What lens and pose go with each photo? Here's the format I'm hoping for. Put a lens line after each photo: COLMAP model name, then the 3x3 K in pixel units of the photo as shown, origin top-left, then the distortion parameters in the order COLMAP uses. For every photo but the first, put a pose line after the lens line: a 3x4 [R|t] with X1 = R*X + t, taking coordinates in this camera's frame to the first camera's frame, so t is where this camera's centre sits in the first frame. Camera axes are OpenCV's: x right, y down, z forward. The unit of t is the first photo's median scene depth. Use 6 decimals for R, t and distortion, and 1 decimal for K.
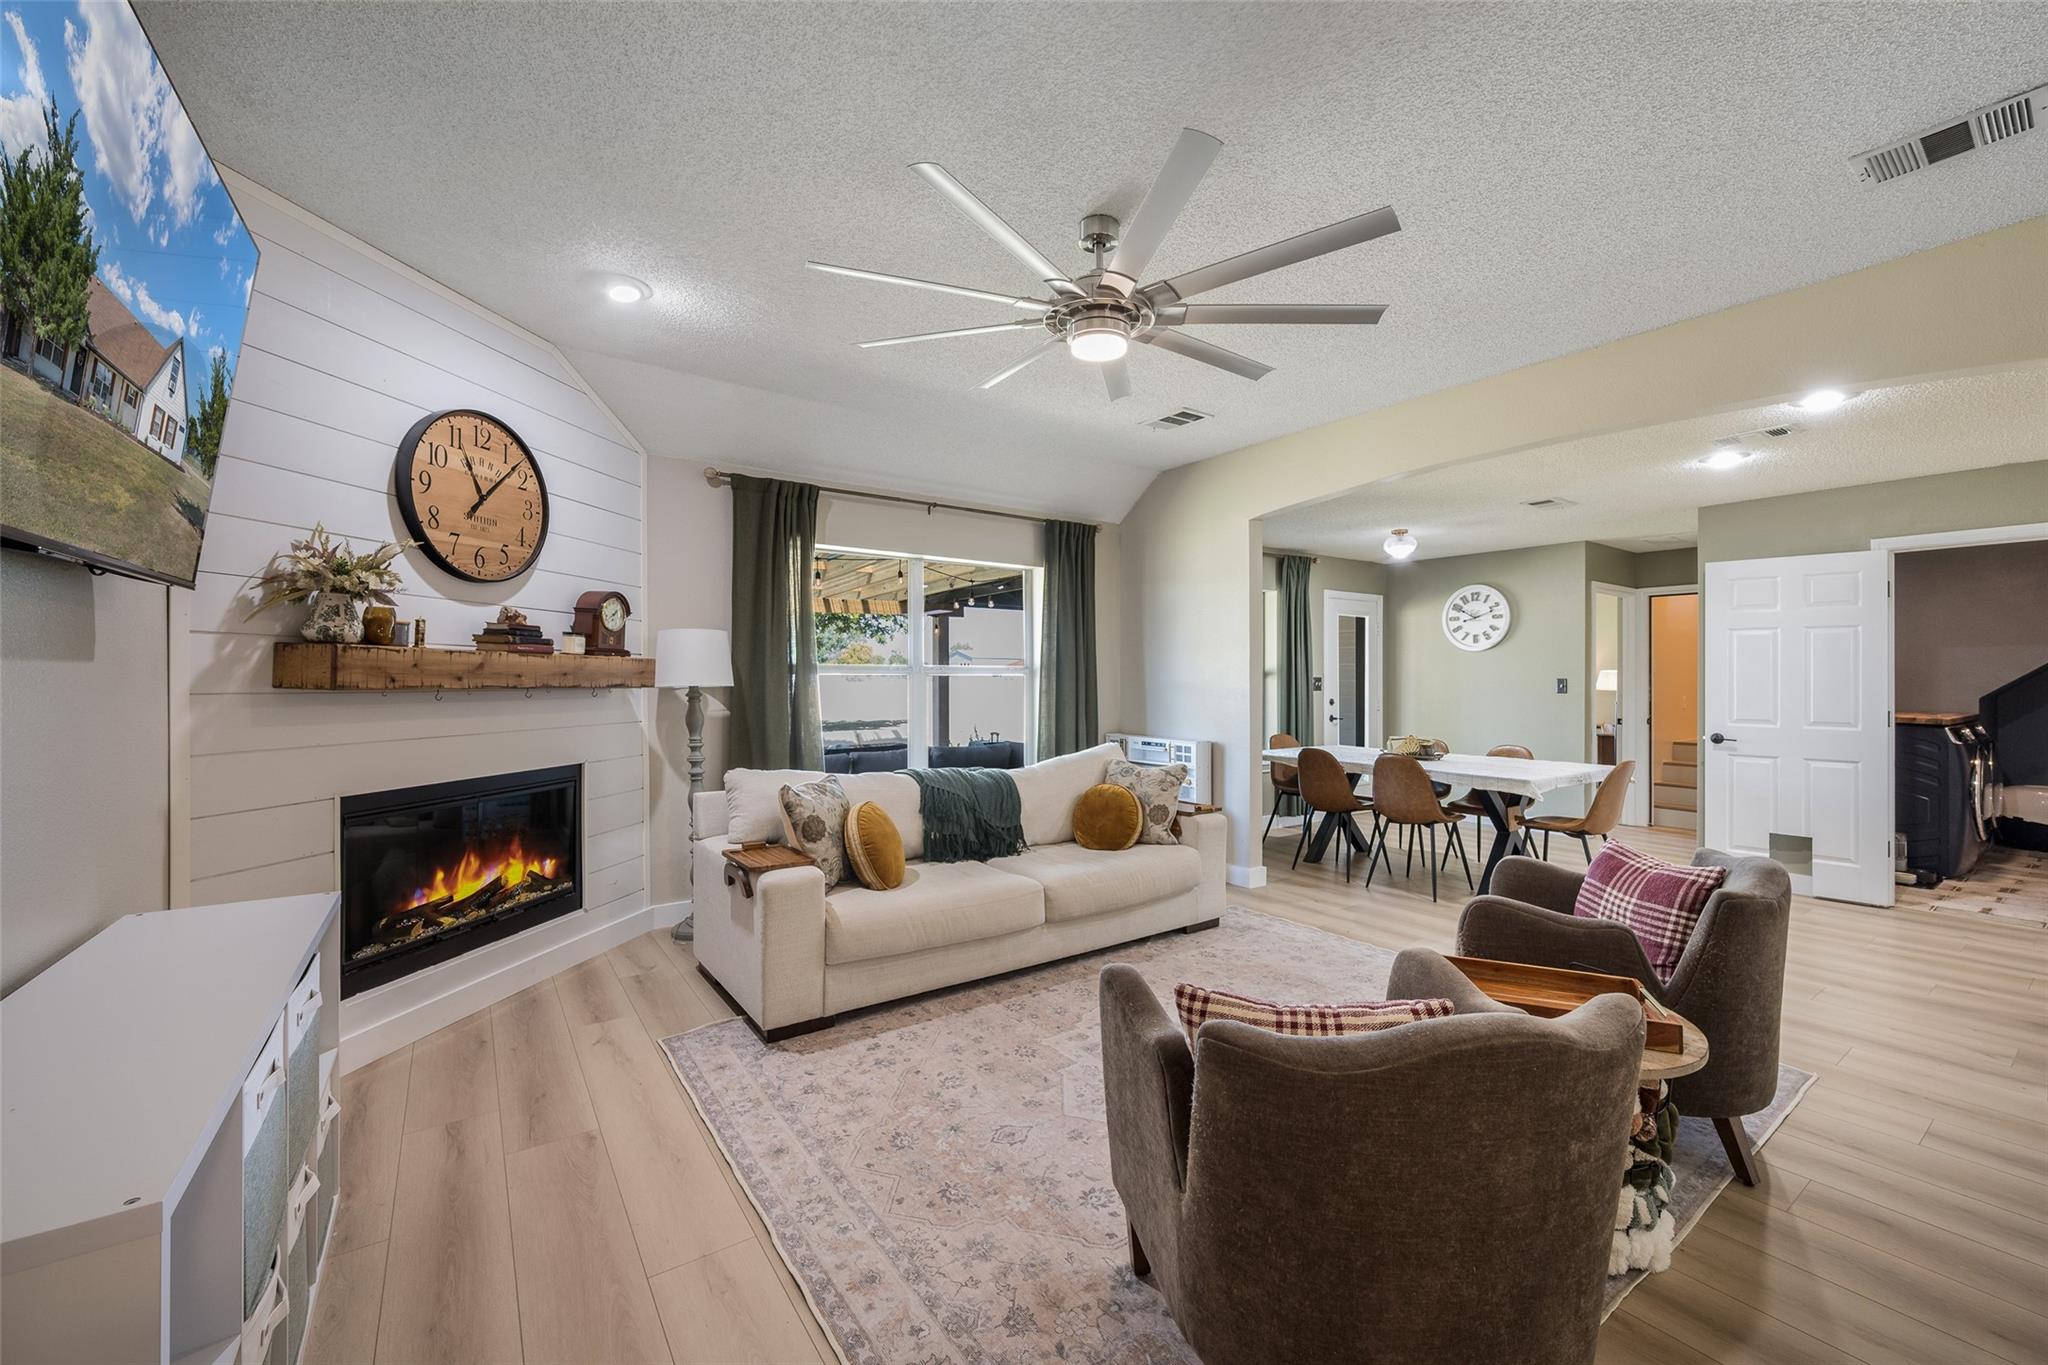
lens RADIAL K [[825.8, 0, 1032.2], [0, 825.8, 672.5], [0, 0, 1]] dist [-0.001987, -0.000312]
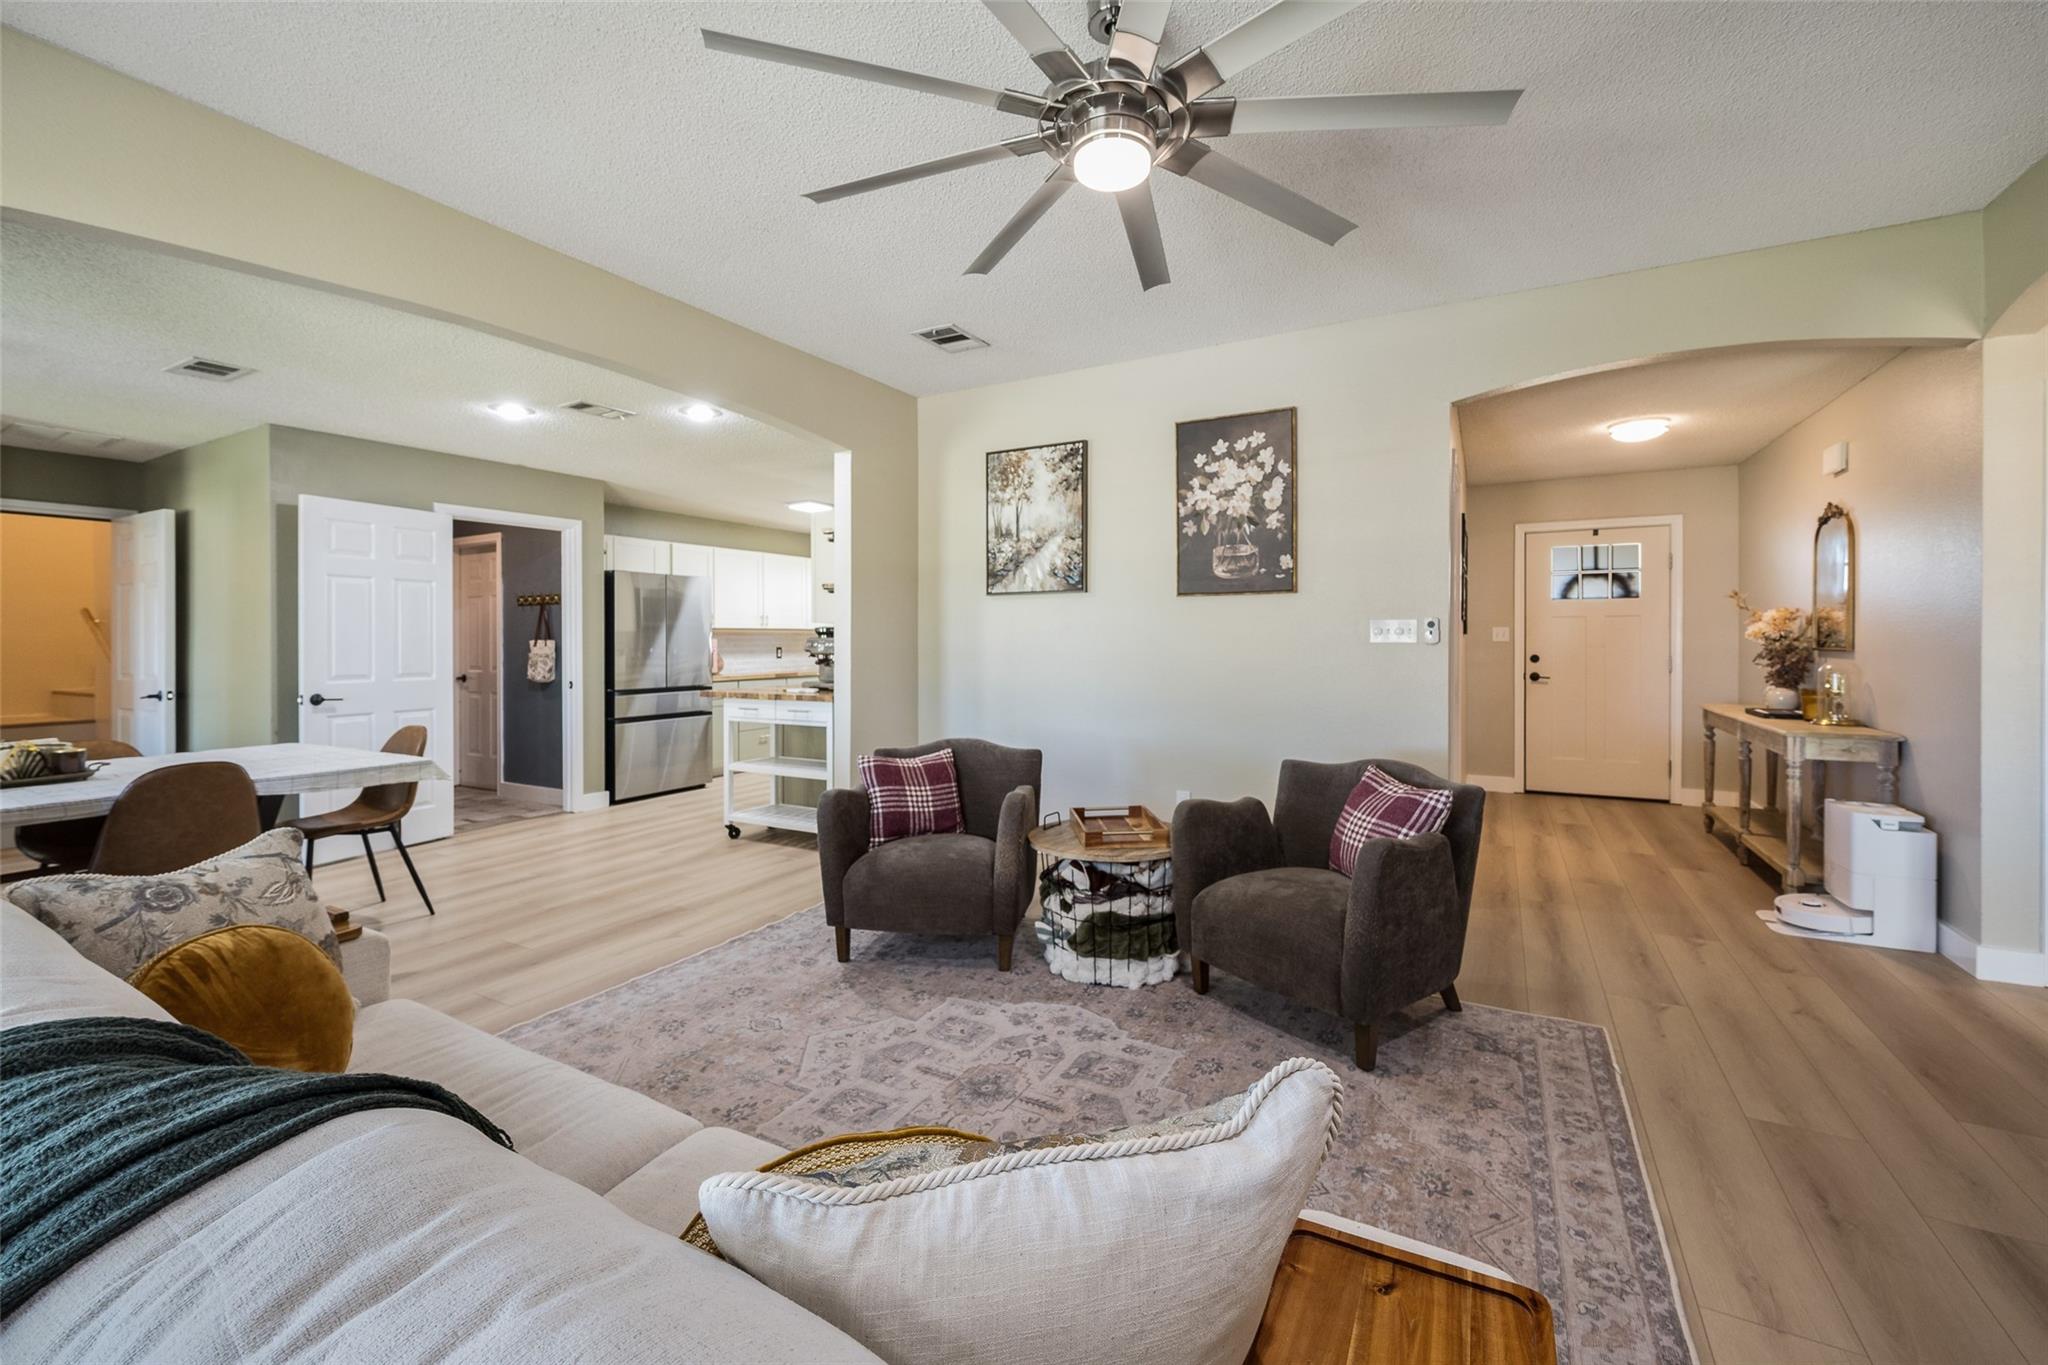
lens RADIAL K [[825.8, 0, 1032.2], [0, 825.8, 672.5], [0, 0, 1]] dist [-0.001987, -0.000312]
pose [[-0.432058, -0.038548, 0.901021, -0.463255], [-0.002281, 0.999130, 0.041652, 0.023559], [-0.901843, 0.015941, -0.431770, 1.181149]]
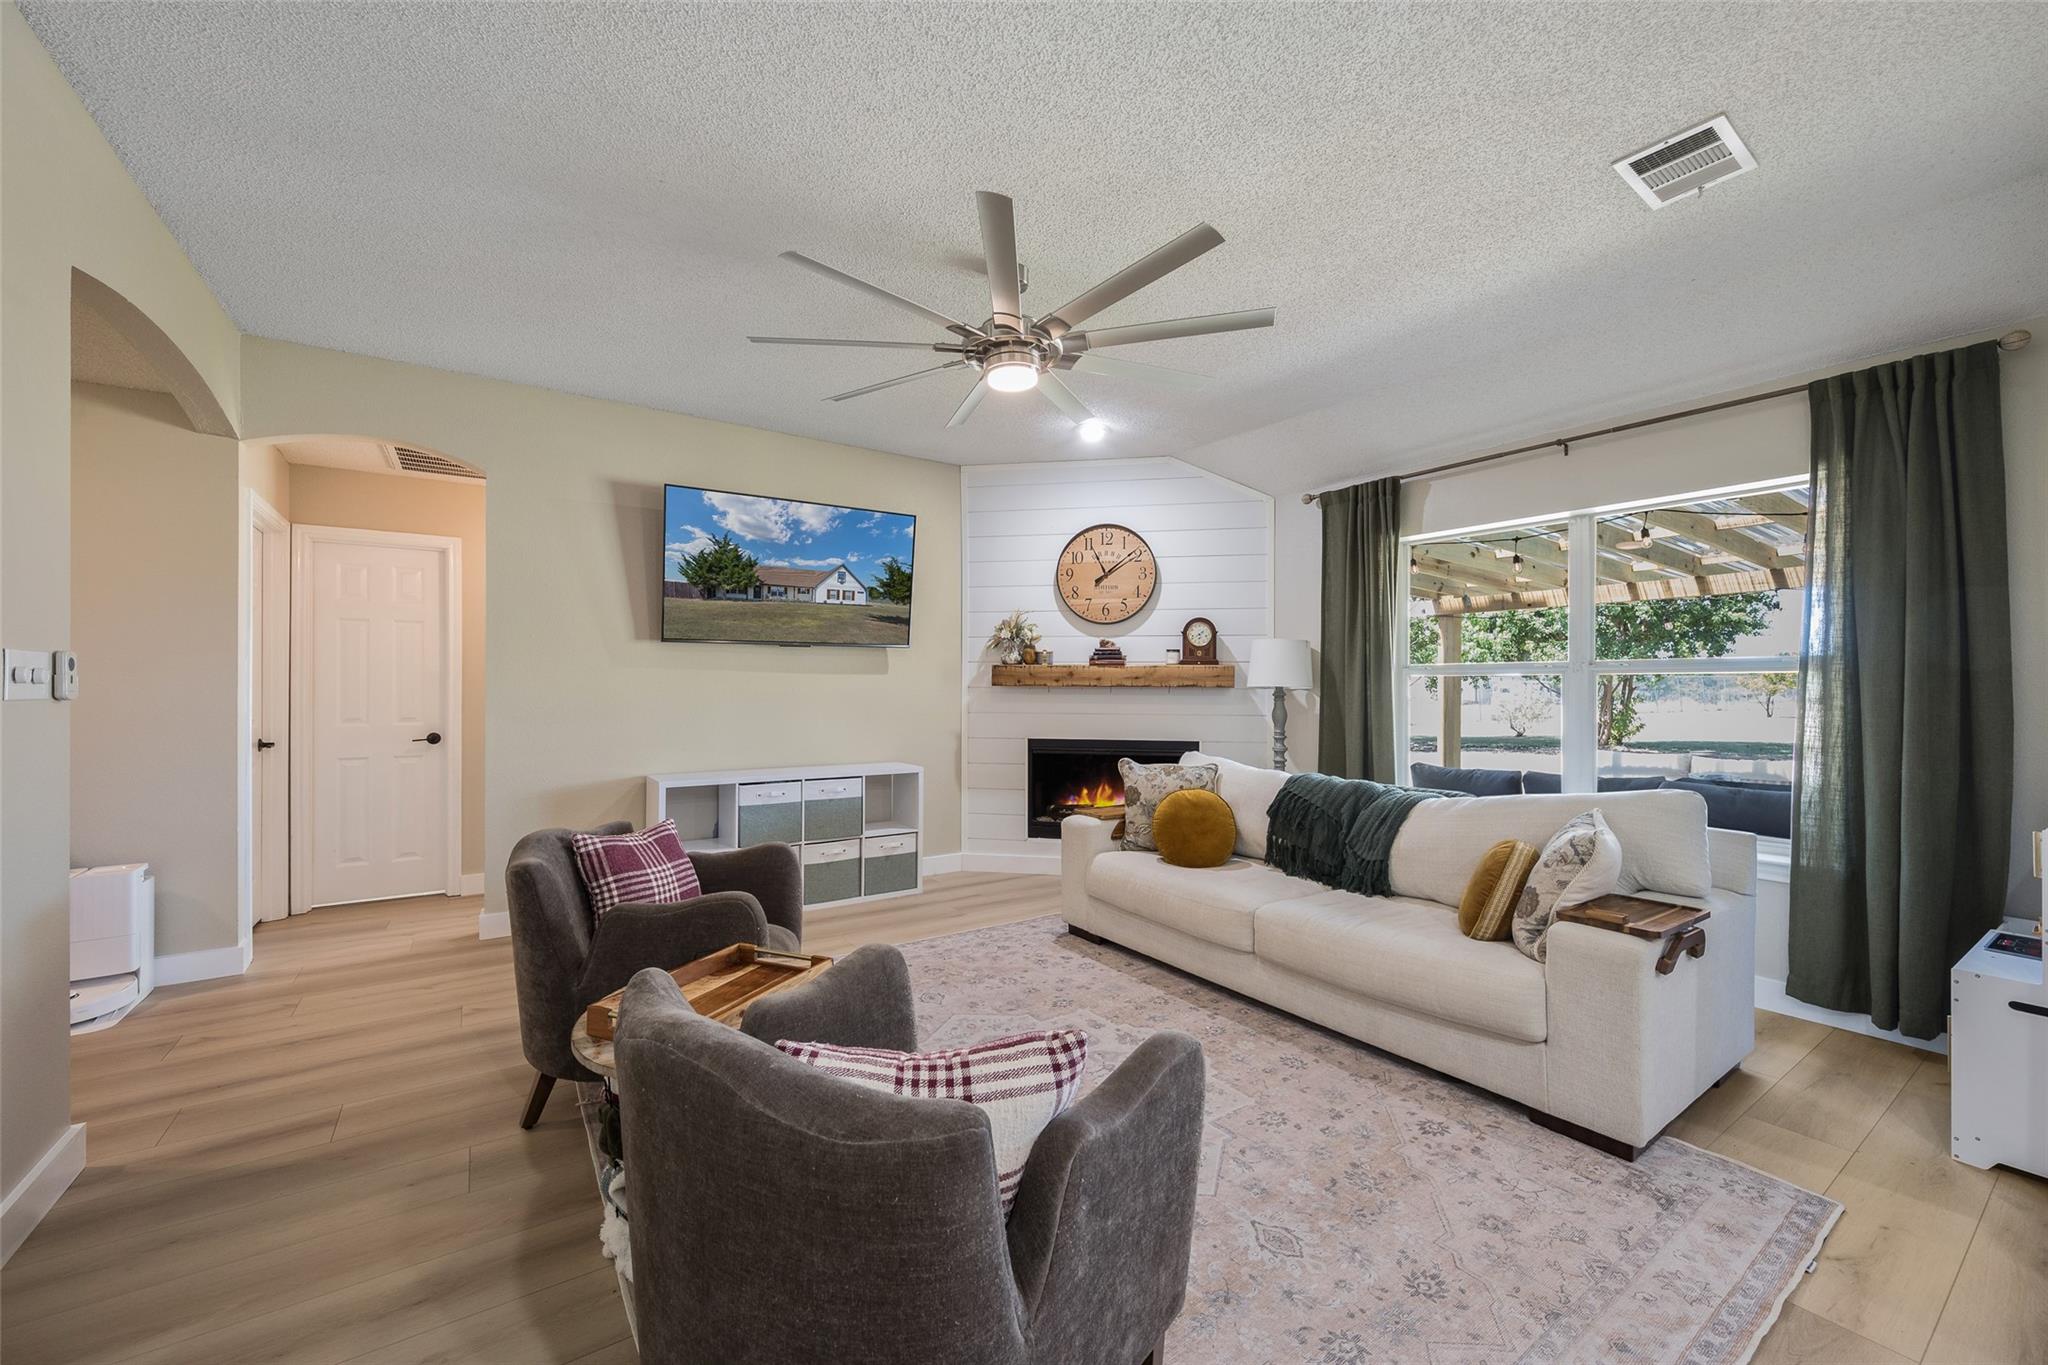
lens RADIAL K [[803.7, 0, 1024.7], [0, 803.7, 692.8], [0, 0, 1]] dist [-0.000521, -0.000308]
pose [[-0.025822, 0.003103, -0.999662, 1.008270], [0.003898, 0.999988, 0.003003, 0.025797], [0.999659, -0.003819, -0.025834, 0.898323]]
